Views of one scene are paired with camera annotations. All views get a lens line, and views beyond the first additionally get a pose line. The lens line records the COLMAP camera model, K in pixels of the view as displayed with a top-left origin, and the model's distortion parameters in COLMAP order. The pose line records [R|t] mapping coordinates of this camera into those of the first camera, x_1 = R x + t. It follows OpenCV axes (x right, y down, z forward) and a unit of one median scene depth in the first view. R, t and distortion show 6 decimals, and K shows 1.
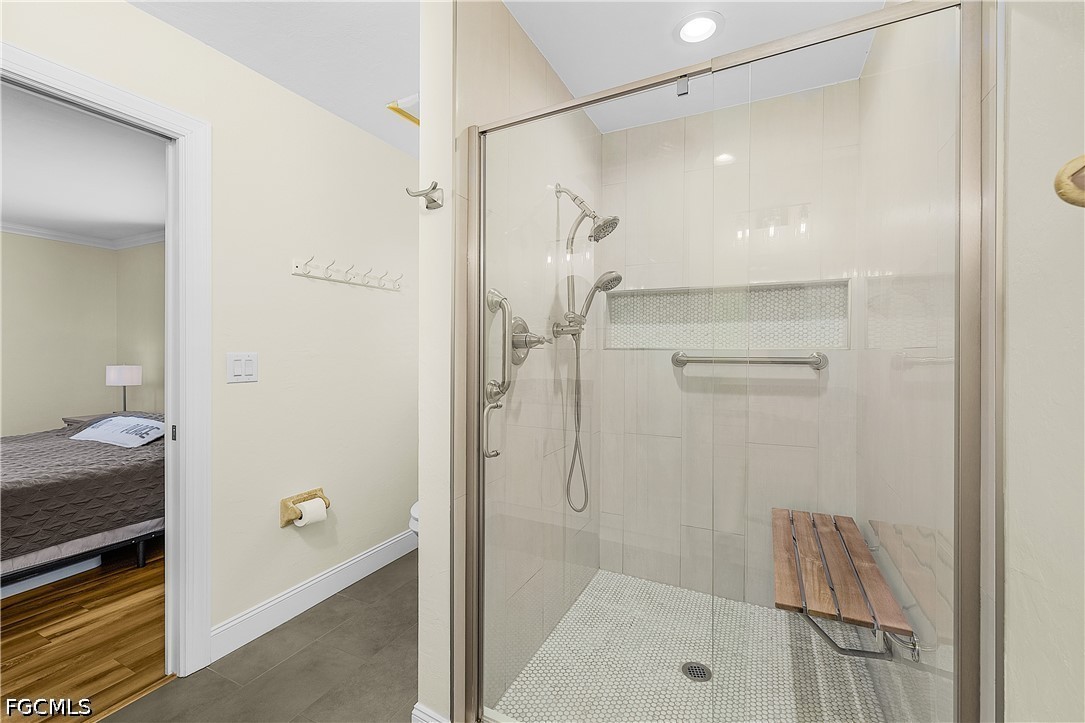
lens RADIAL K [[464.2, 0, 553.2], [0, 464.2, 357.0], [0, 0, 1]] dist [0.000469, 0.000844]
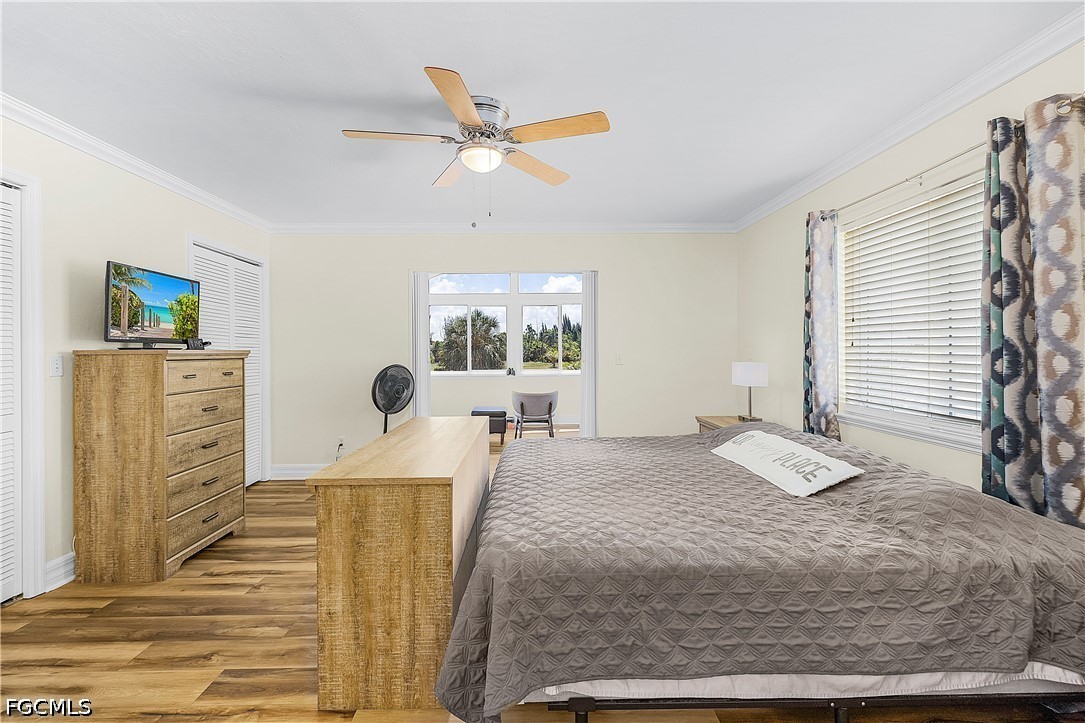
lens RADIAL K [[464.2, 0, 533.9], [0, 464.2, 360.7], [0, 0, 1]] dist [0.000469, 0.000844]
pose [[0.447474, 0.013630, -0.894193, -0.575397], [0.006638, 0.999806, 0.018561, -0.003199], [0.894272, -0.014242, 0.447297, 0.457395]]
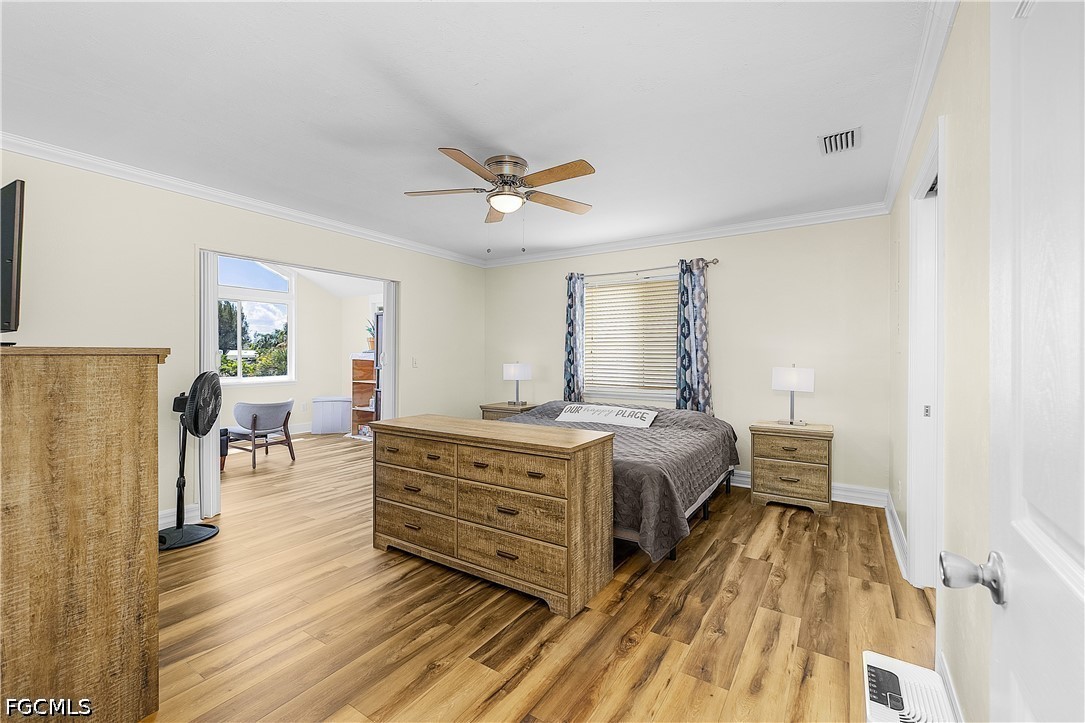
lens RADIAL K [[464.2, 0, 546.0], [0, 464.2, 365.6], [0, 0, 1]] dist [0.000469, 0.000844]
pose [[0.992801, -0.001017, -0.119768, -1.168493], [0.003532, 0.999778, 0.020785, -0.001218], [0.119720, -0.021058, 0.992584, -0.318419]]
